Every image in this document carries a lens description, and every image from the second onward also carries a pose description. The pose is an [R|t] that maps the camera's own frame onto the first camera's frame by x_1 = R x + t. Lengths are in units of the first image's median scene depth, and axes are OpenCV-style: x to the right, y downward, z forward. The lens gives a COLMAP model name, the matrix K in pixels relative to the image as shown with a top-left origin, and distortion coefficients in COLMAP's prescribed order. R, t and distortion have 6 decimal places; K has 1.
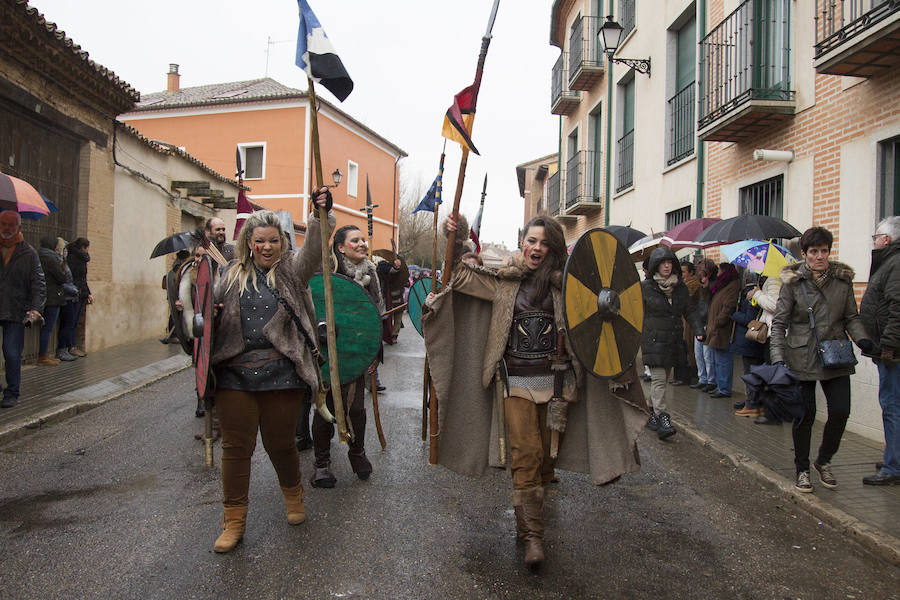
lens RADIAL K [[949.2, 0, 450.0], [0, 949.2, 300.0], [0, 0, 1]] dist [-0.081190, 0.010837]
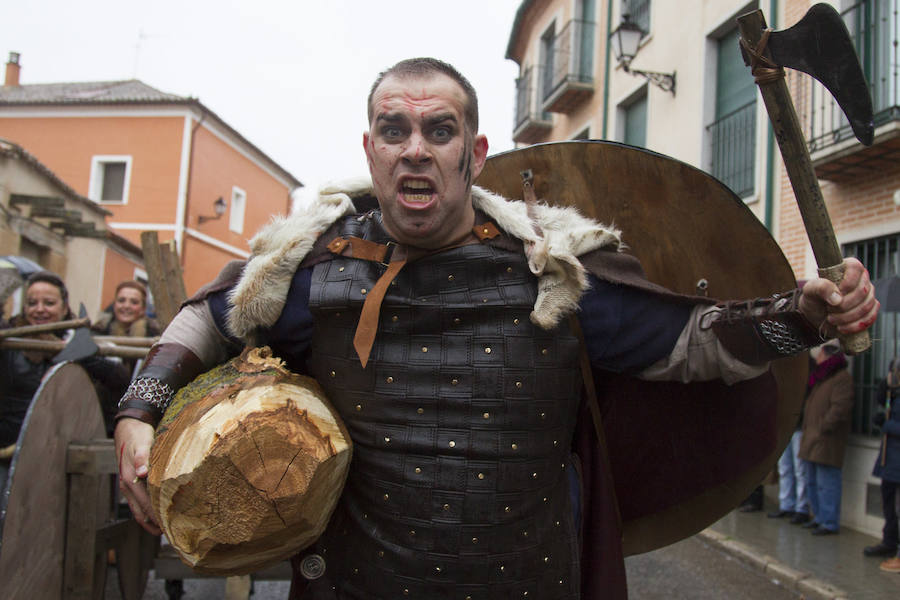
lens RADIAL K [[949.2, 0, 450.0], [0, 949.2, 300.0], [0, 0, 1]] dist [-0.081190, 0.010837]
pose [[0.982942, 0.043599, 0.178674, -0.084705], [-0.033960, 0.997816, -0.056658, -0.015644], [-0.180754, 0.049624, 0.982276, 0.232554]]
